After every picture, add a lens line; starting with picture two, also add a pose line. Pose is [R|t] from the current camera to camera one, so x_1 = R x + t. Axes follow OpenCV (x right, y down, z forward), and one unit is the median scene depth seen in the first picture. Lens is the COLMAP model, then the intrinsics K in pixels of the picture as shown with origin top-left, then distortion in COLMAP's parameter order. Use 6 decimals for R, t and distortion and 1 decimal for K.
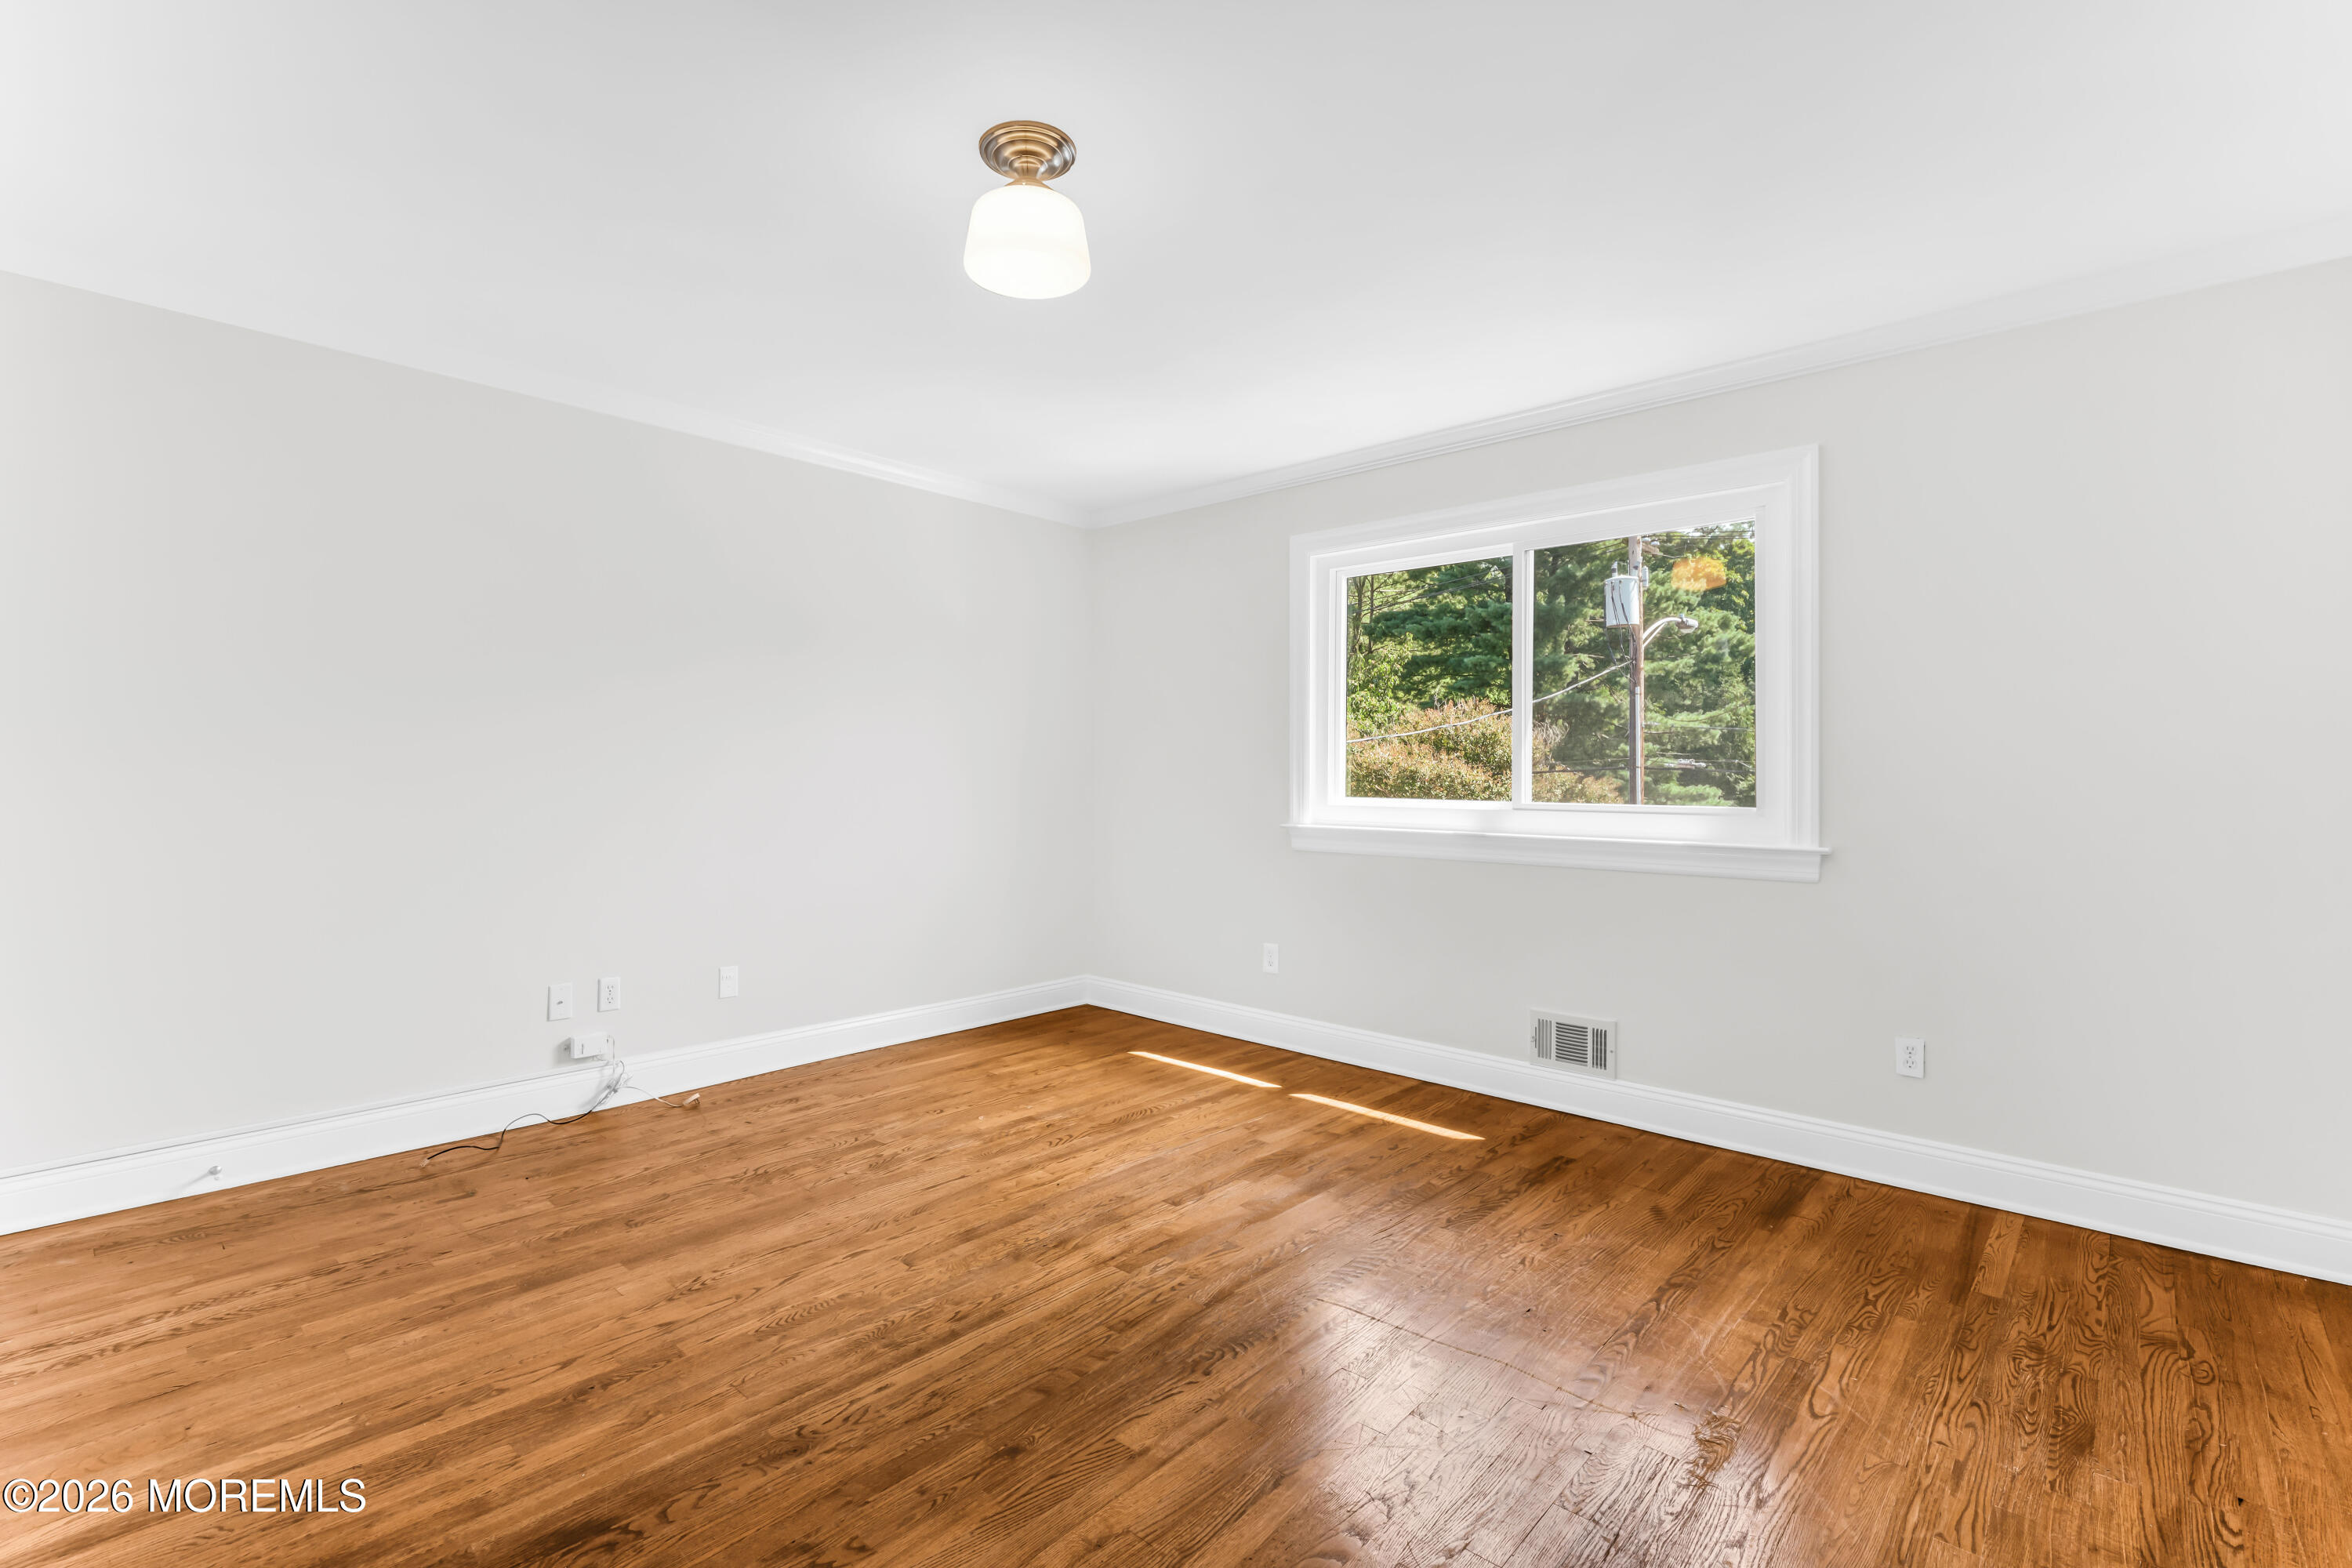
lens RADIAL K [[1068.4, 0, 1174.9], [0, 1068.4, 769.1], [0, 0, 1]] dist [-0.000649, 0.000093]
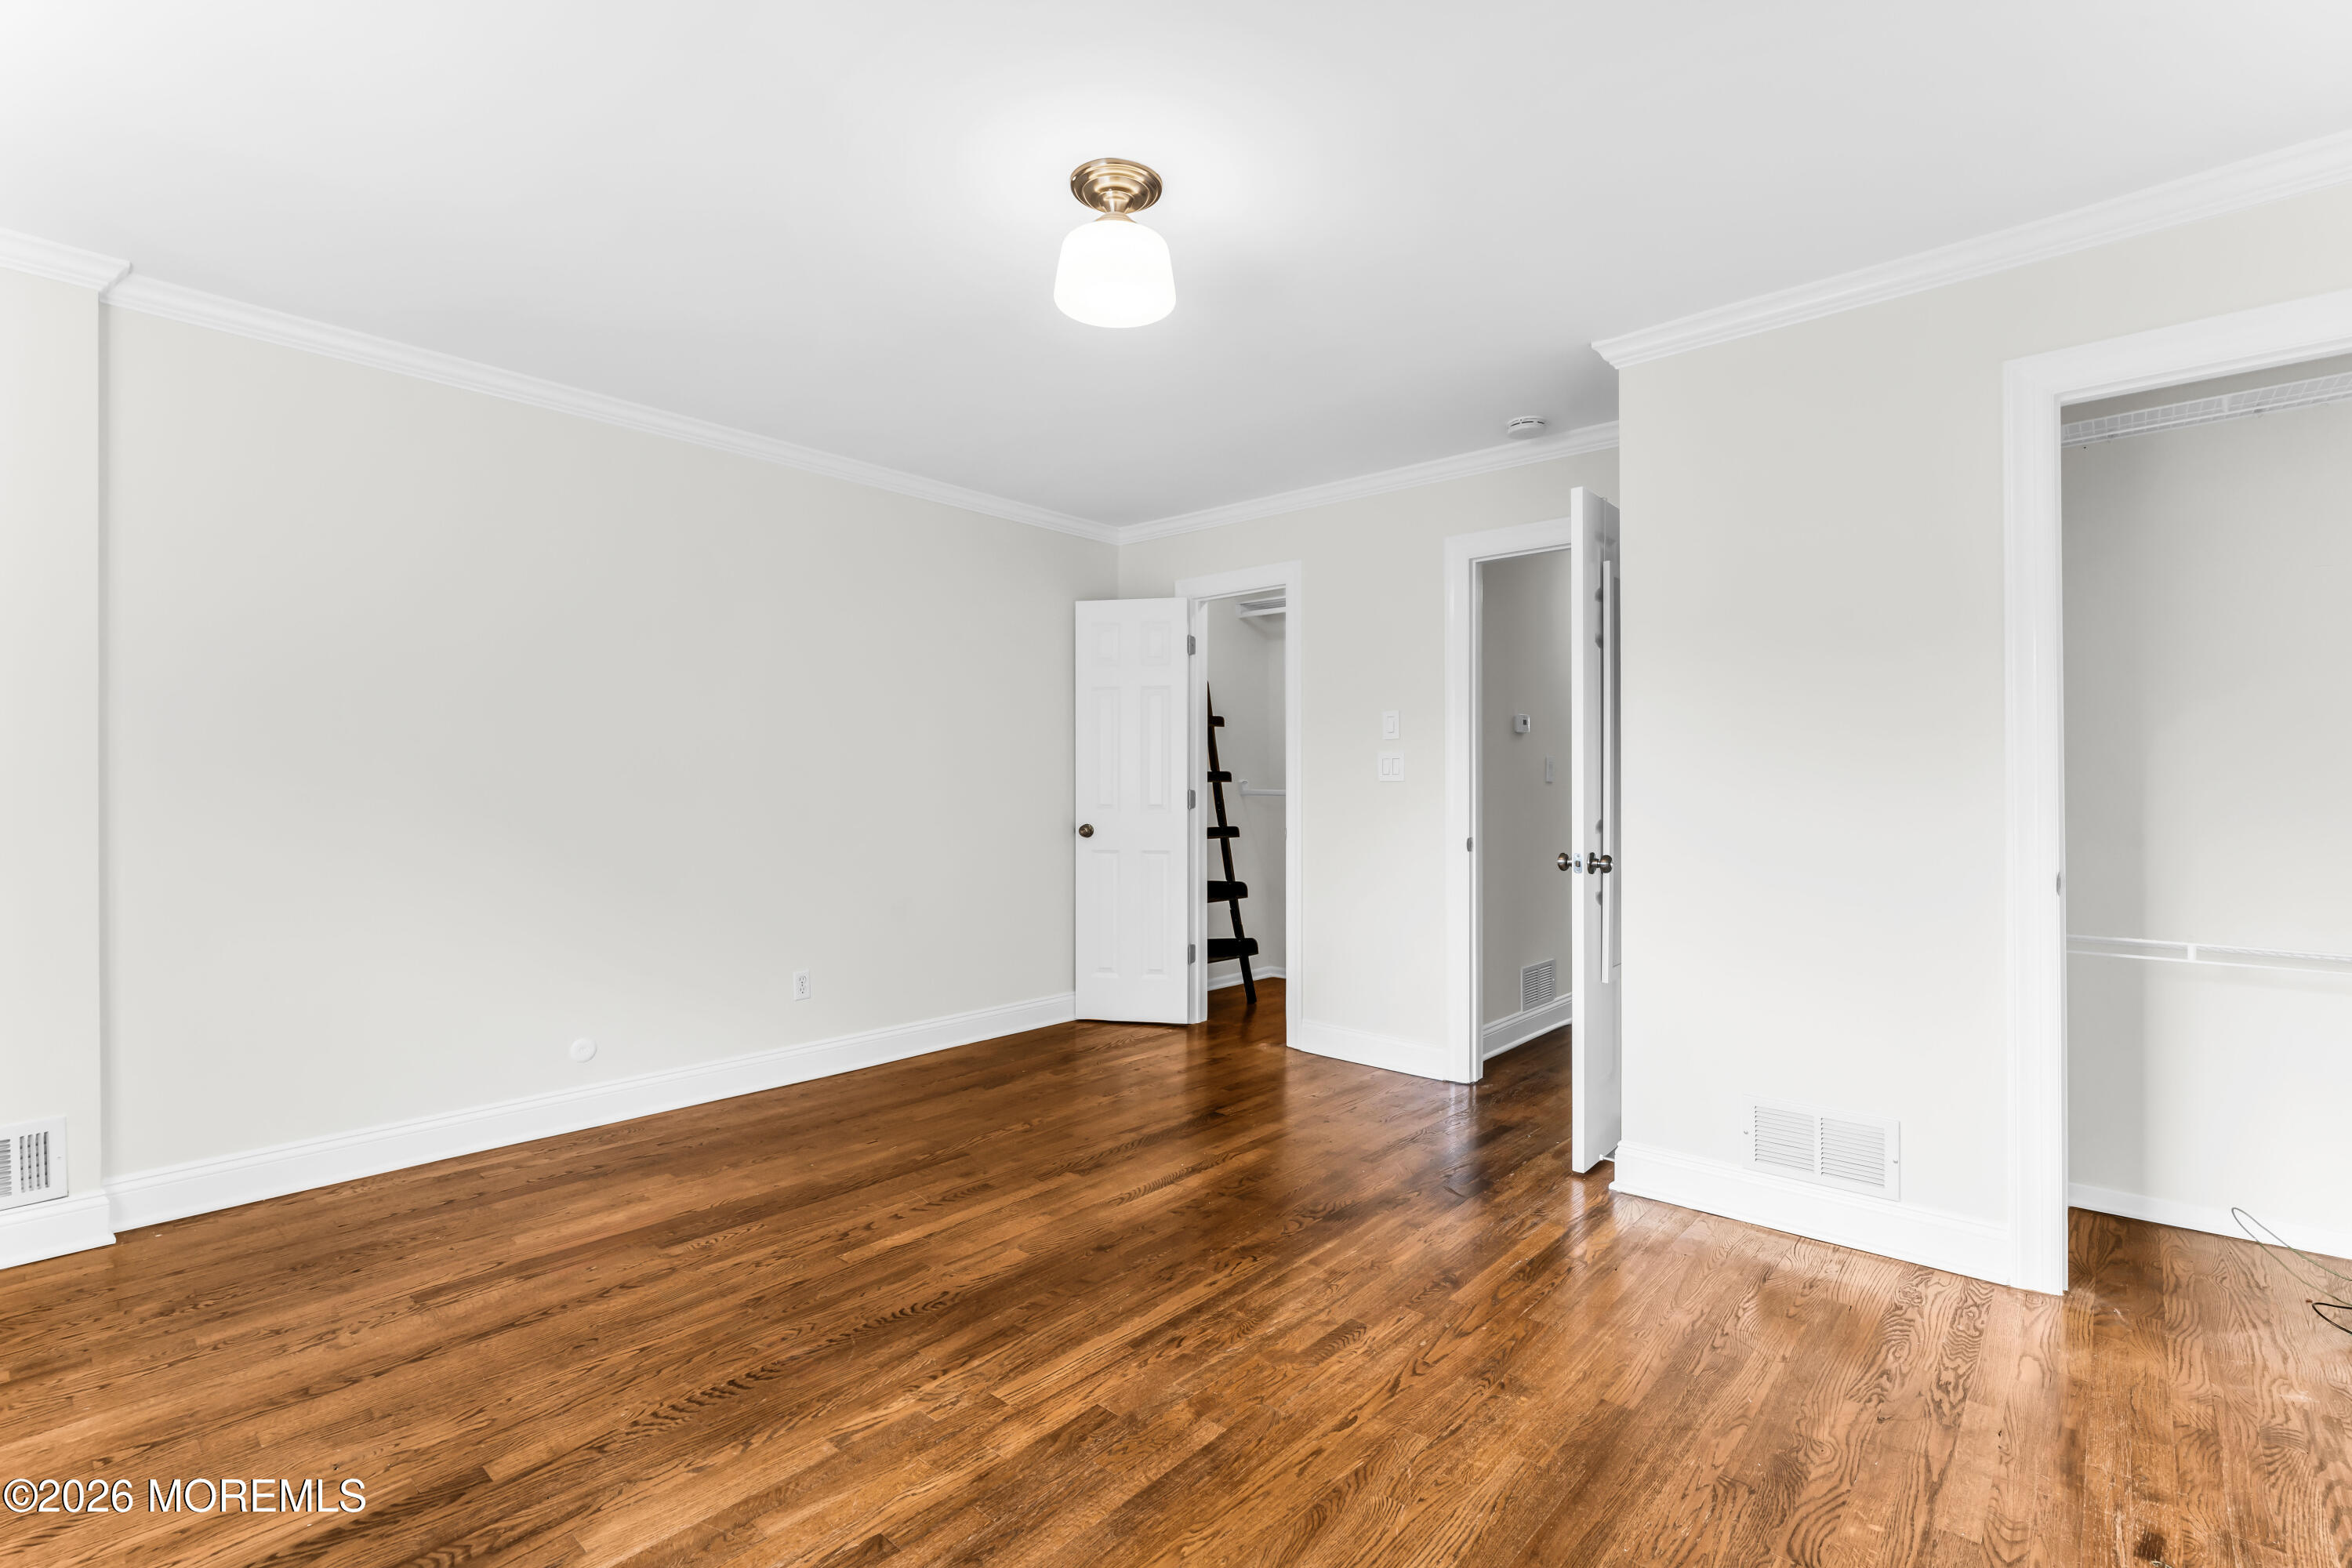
lens RADIAL K [[1068.4, 0, 1168.3], [0, 1068.4, 787.3], [0, 0, 1]] dist [-0.000649, 0.000093]
pose [[-0.999903, -0.008582, -0.010989, -0.125489], [-0.008537, 0.999955, -0.004188, 0.006204], [0.011024, -0.004094, -0.999931, 1.376431]]
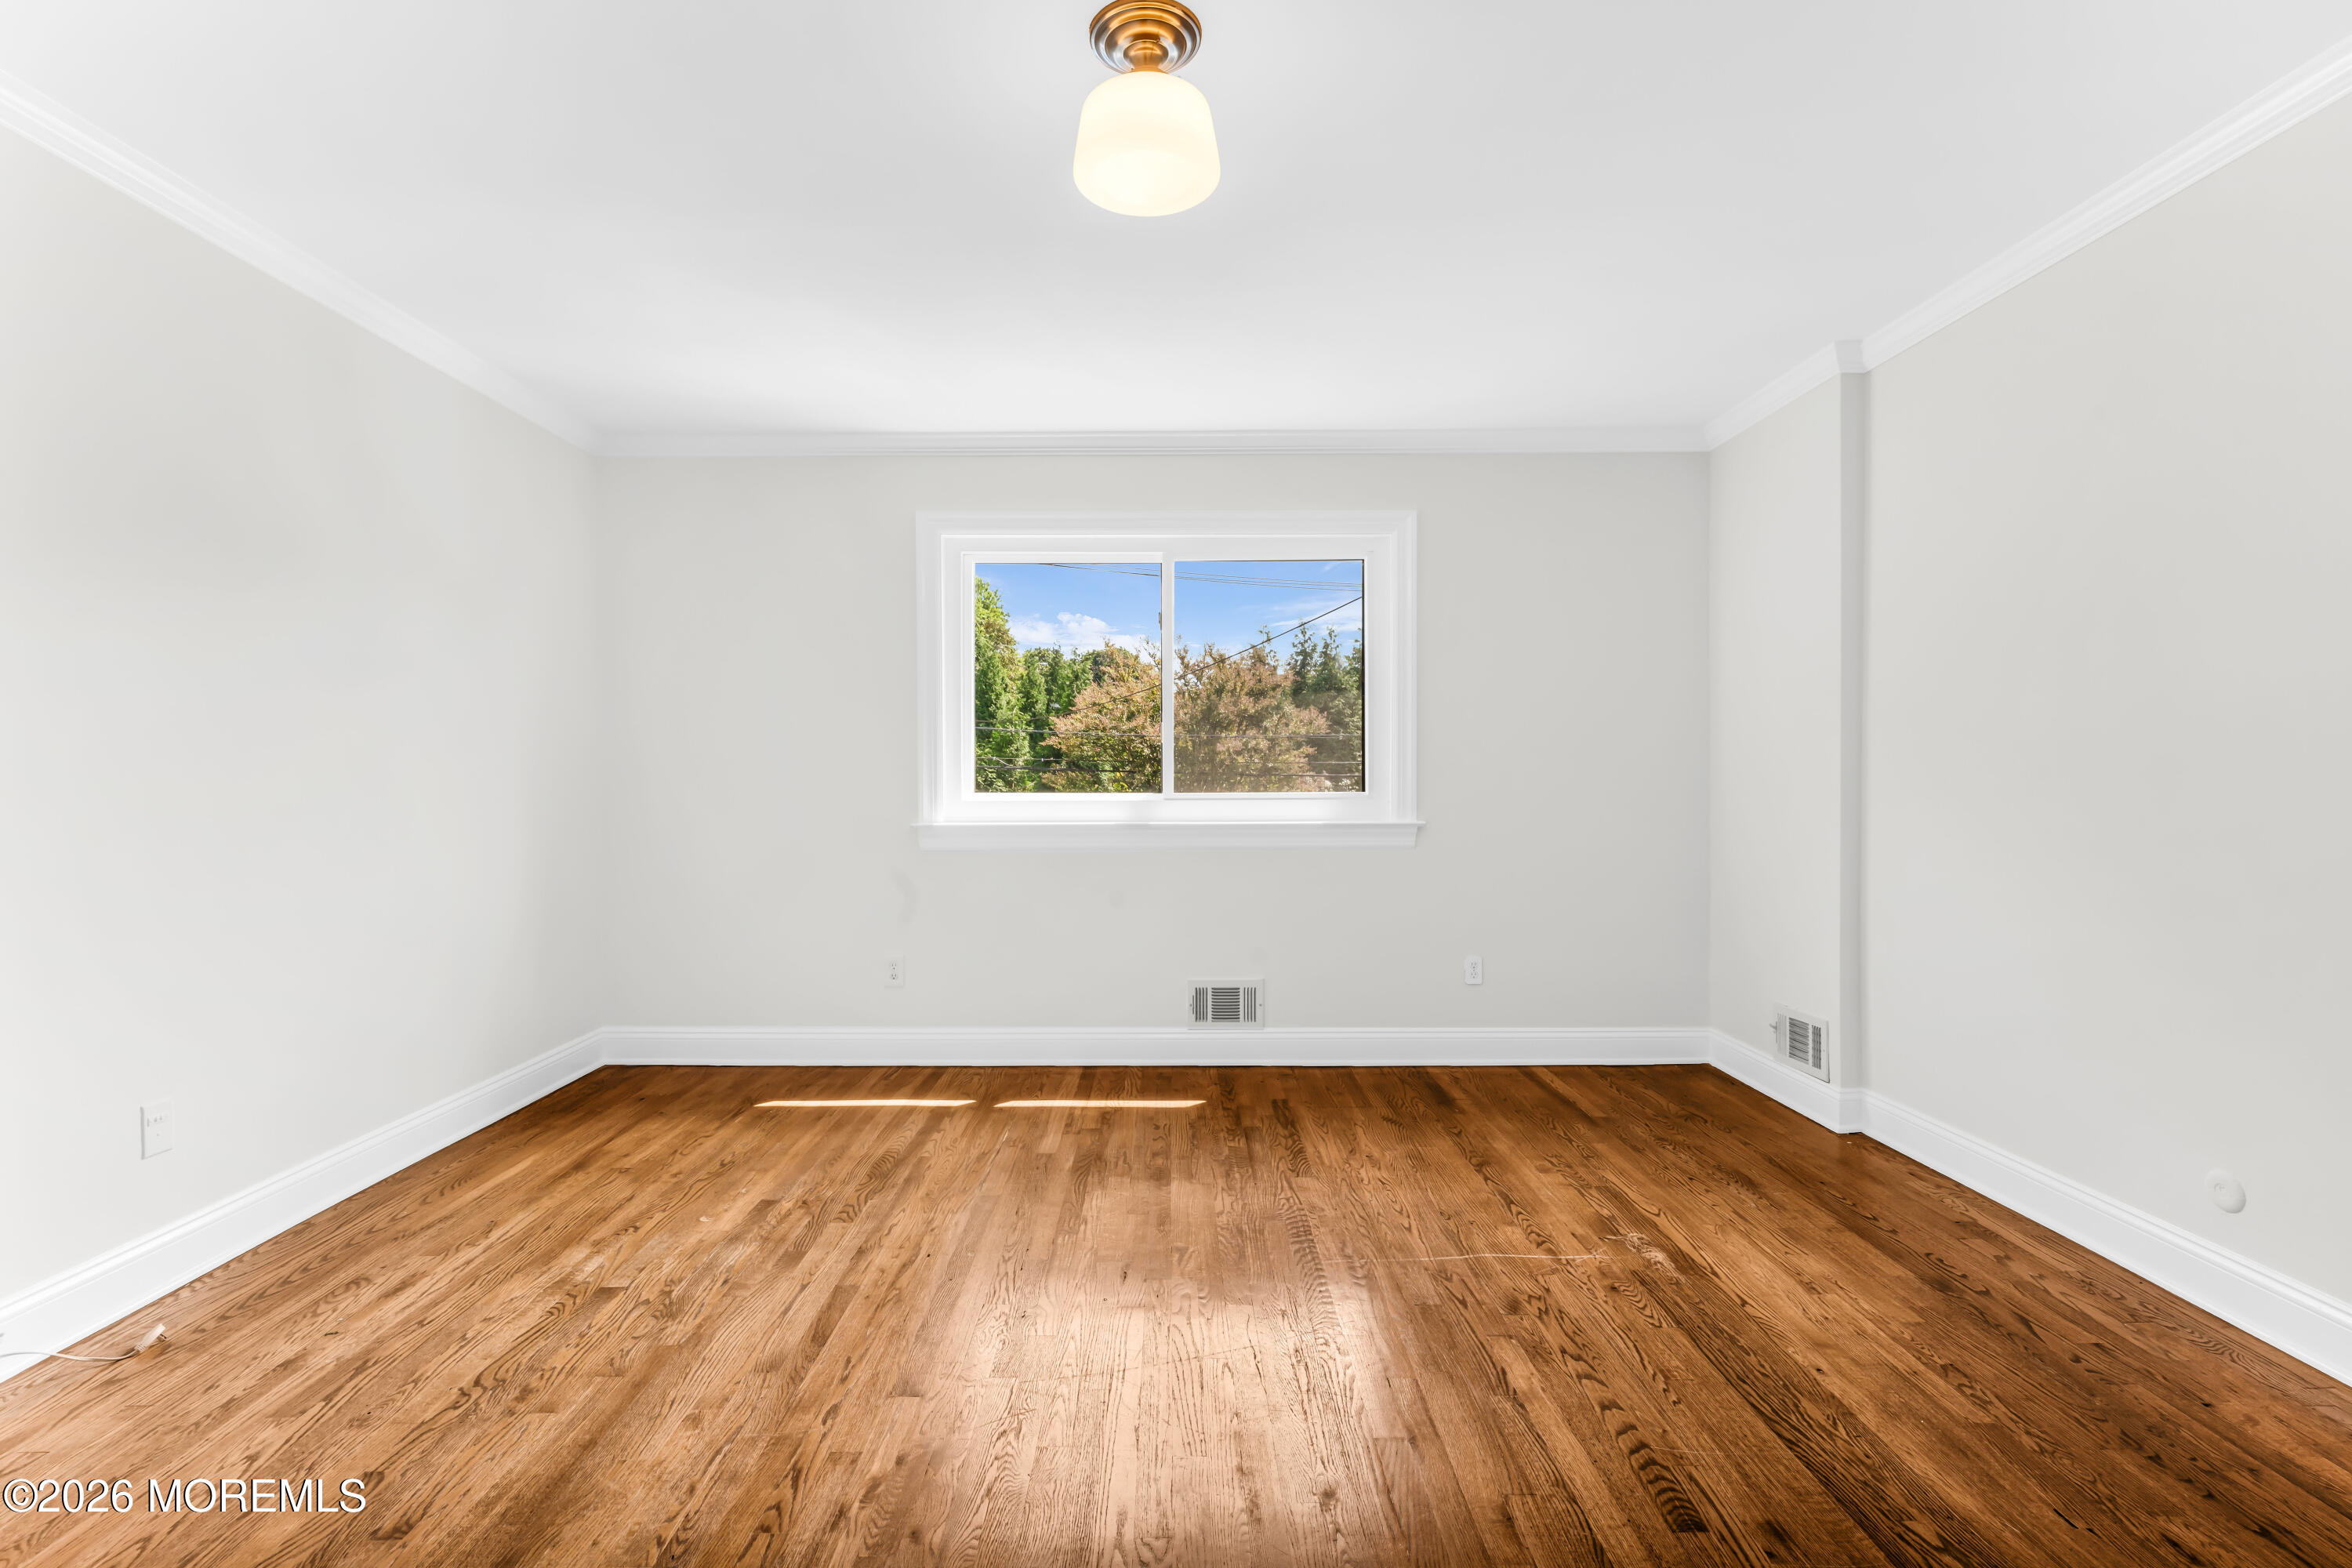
lens RADIAL K [[1068.4, 0, 1169.5], [0, 1068.4, 788.9], [0, 0, 1]] dist [-0.000649, 0.000093]
pose [[0.739366, -0.019490, 0.673022, -0.482682], [0.005718, 0.999727, 0.022669, 0.002755], [-0.673280, -0.012912, 0.739275, 0.231959]]
